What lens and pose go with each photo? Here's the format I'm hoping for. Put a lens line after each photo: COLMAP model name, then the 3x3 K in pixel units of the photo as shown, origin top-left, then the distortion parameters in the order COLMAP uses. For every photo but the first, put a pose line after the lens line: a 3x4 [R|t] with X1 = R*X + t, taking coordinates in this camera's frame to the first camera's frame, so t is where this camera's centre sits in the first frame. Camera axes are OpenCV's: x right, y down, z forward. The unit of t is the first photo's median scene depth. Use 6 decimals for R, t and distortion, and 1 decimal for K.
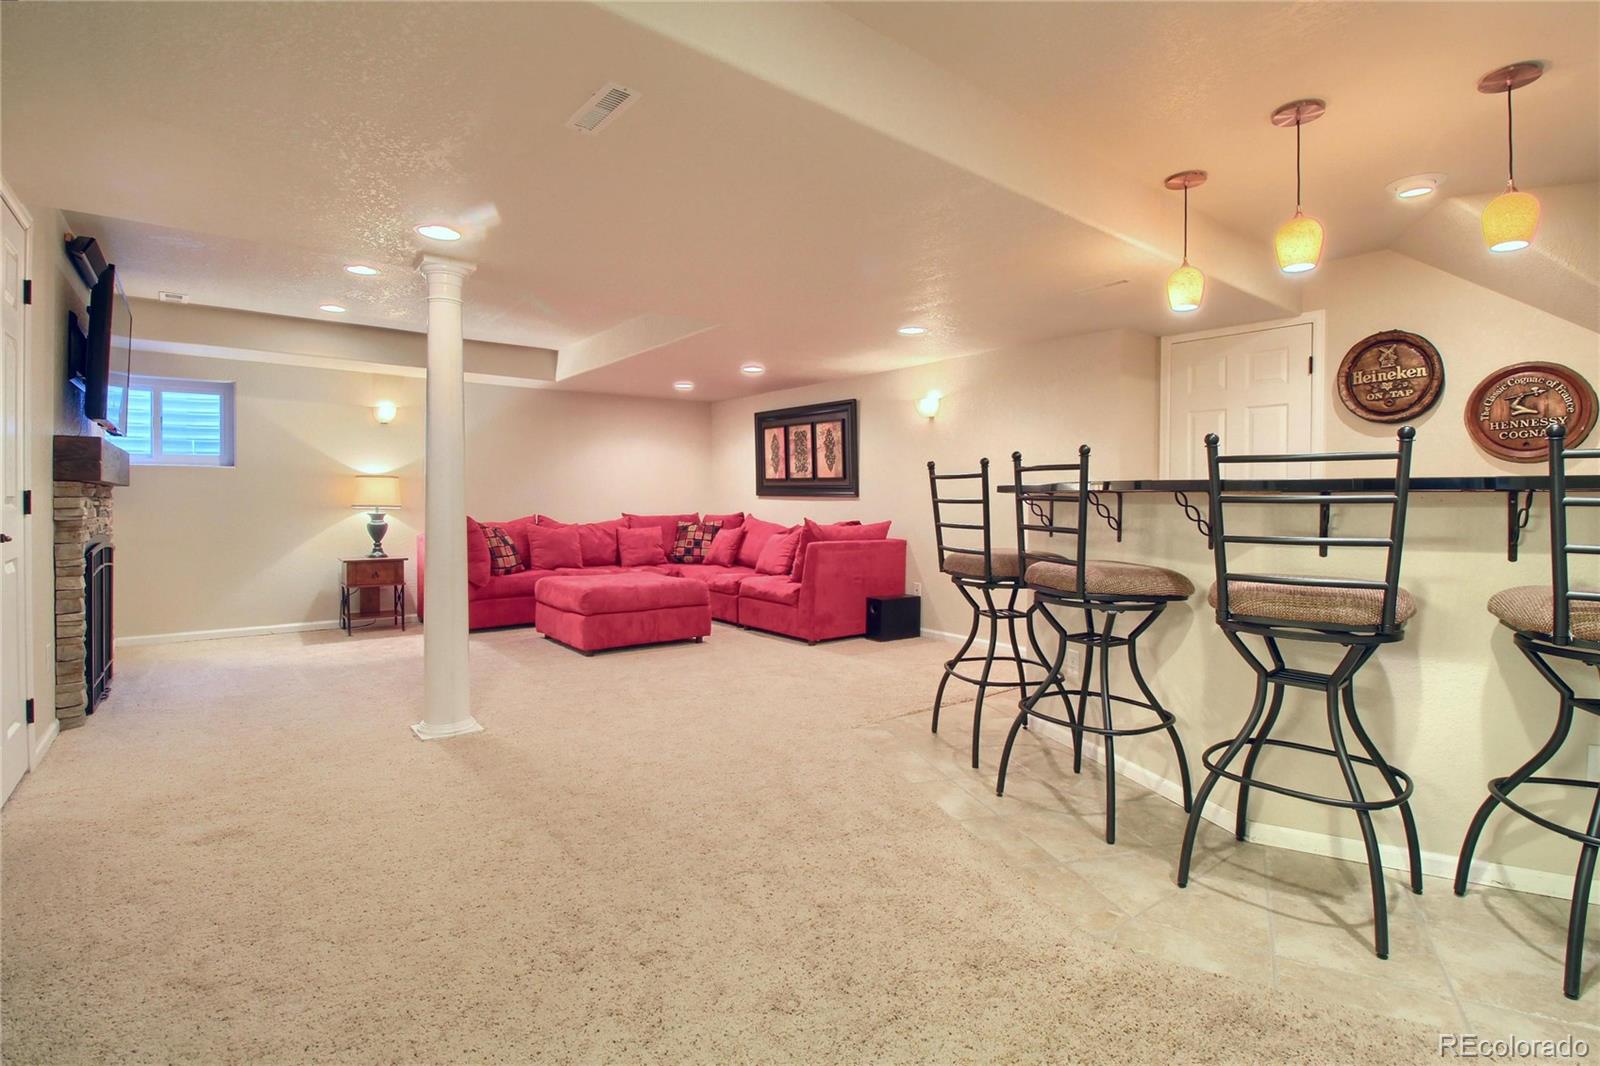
lens RADIAL K [[749.5, 0, 809.6], [0, 749.5, 507.7], [0, 0, 1]] dist [0.012906, -0.017282]
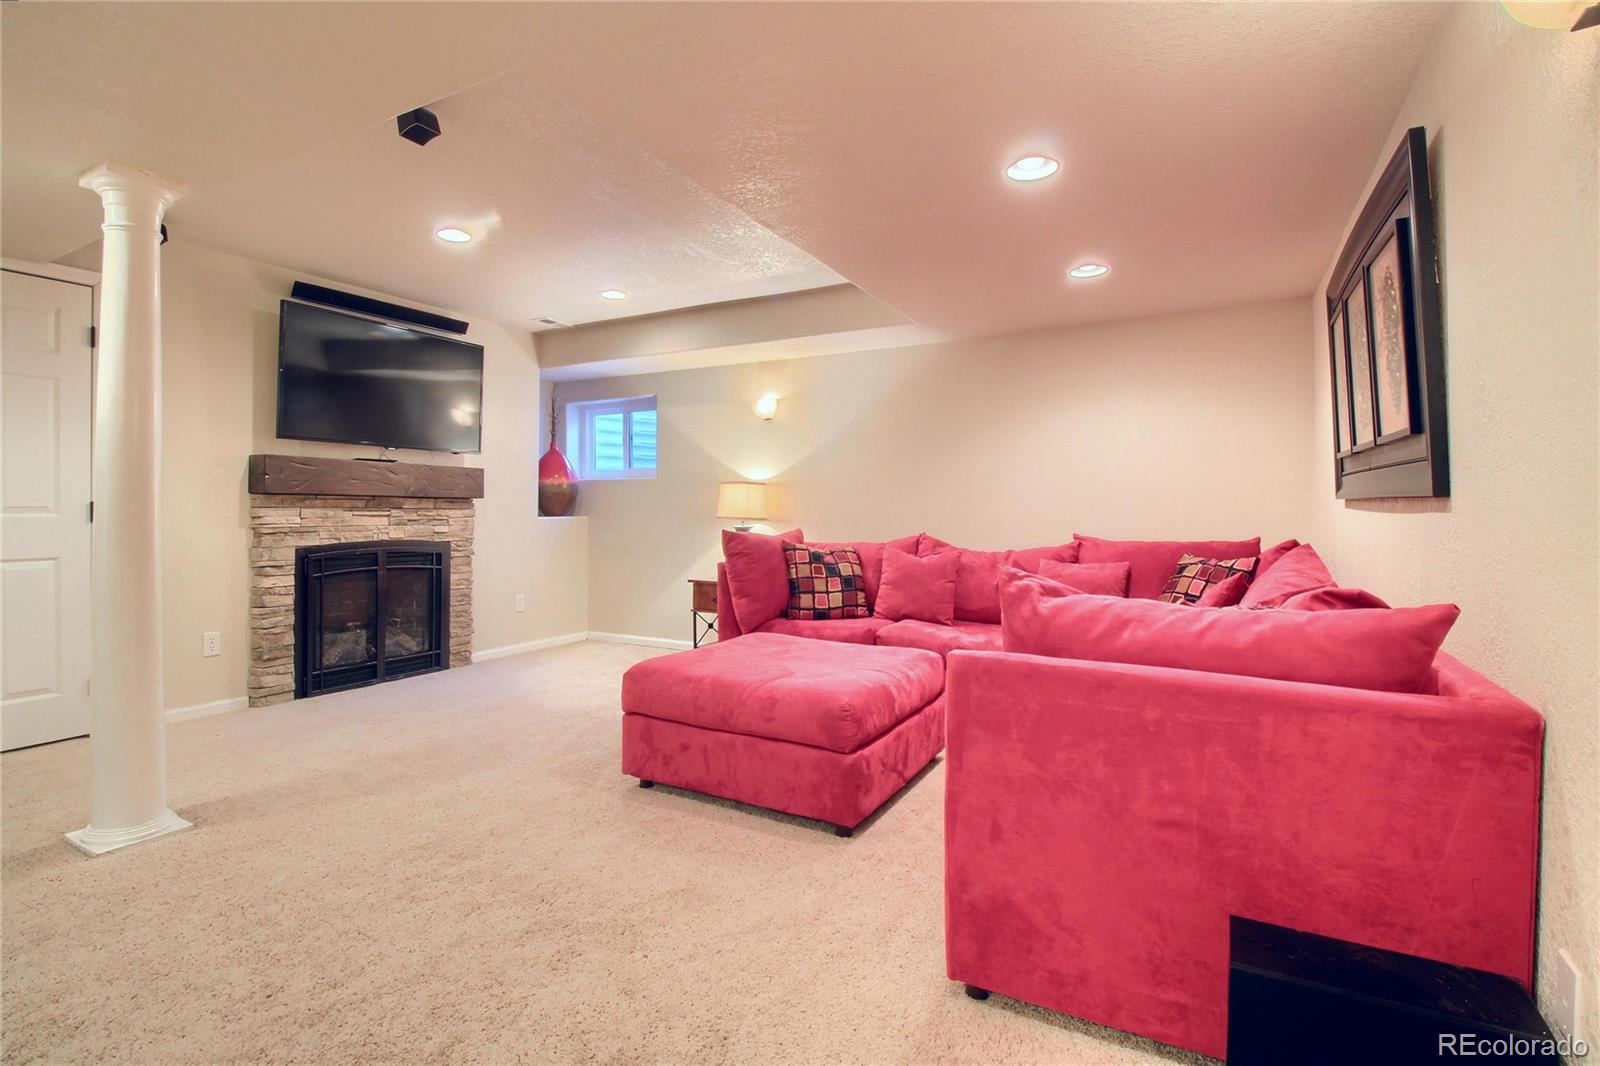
lens RADIAL K [[749.5, 0, 809.6], [0, 749.5, 507.7], [0, 0, 1]] dist [0.012906, -0.017282]
pose [[0.367318, -0.005197, -0.930081, 0.271822], [-0.010542, 0.999897, -0.009750, -0.006974], [0.930035, 0.013386, 0.367226, 0.876917]]
